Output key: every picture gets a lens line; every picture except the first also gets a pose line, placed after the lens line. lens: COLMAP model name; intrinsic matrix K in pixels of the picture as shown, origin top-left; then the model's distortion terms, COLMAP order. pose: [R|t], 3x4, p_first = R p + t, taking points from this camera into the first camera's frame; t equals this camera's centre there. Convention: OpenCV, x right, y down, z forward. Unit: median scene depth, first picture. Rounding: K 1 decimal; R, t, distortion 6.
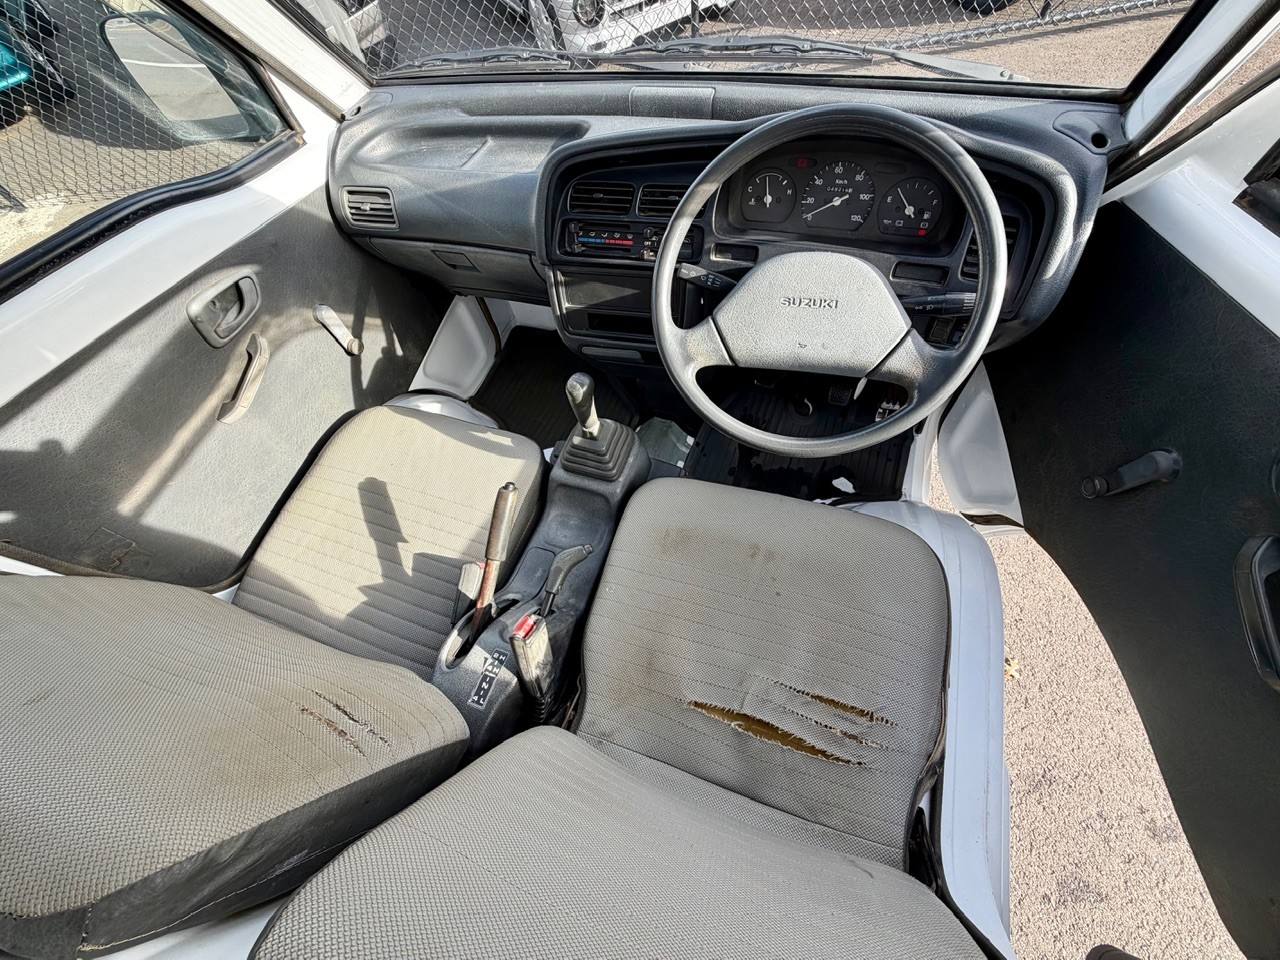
lens RADIAL K [[510.2, 0, 640.3], [0, 510.2, 473.6], [0, 0, 1]] dist [-0.000223, -0.000384]
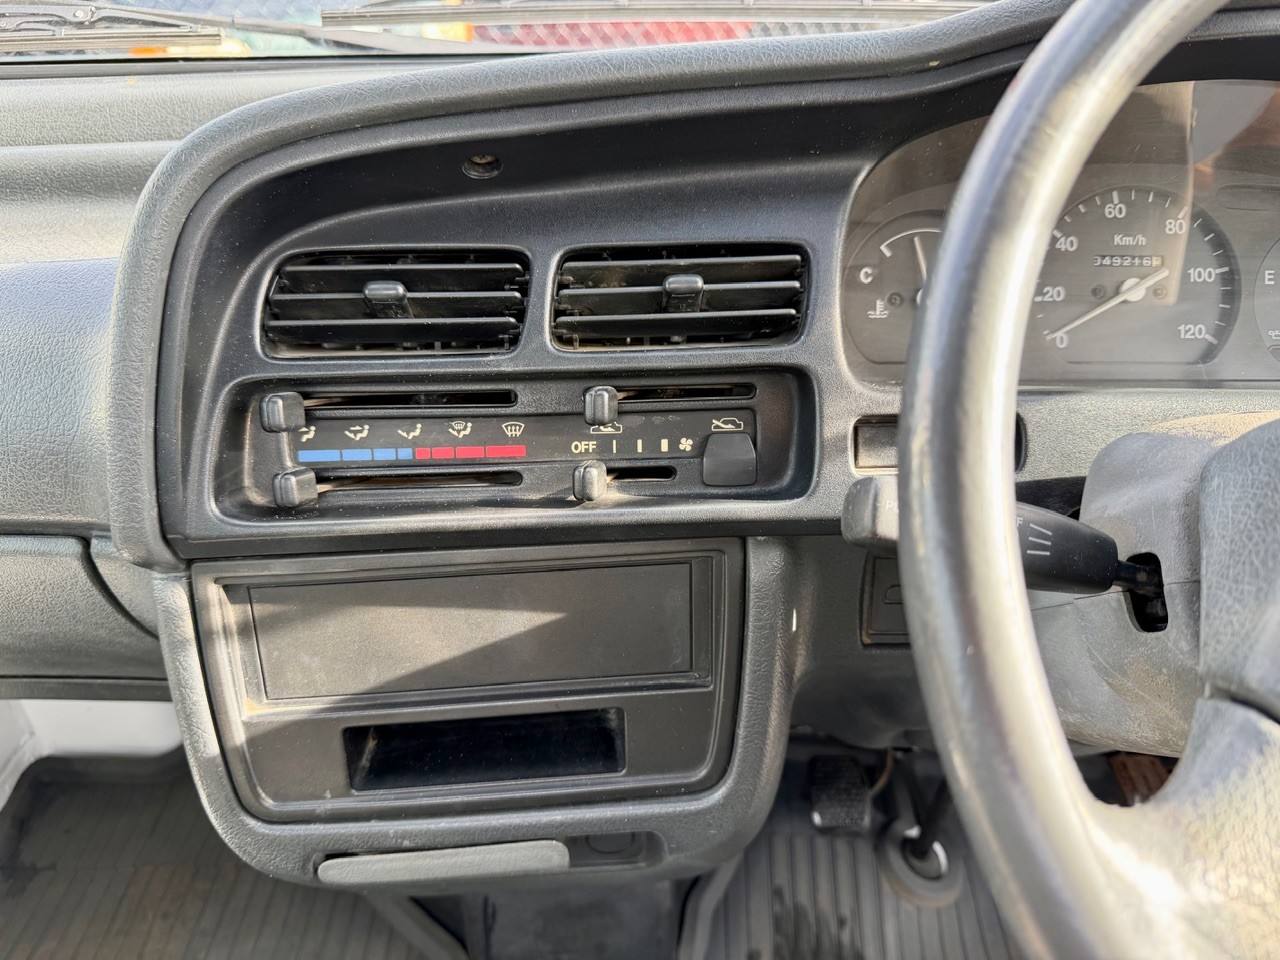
lens RADIAL K [[911.3, 0, 642.1], [0, 911.3, 483.6], [0, 0, 1]] dist [0.005244, -0.018396]
pose [[0.937142, -0.079140, 0.339854, -0.112704], [0.218914, 0.891779, -0.395989, -0.222355], [-0.271736, 0.445497, 0.853048, 0.552683]]
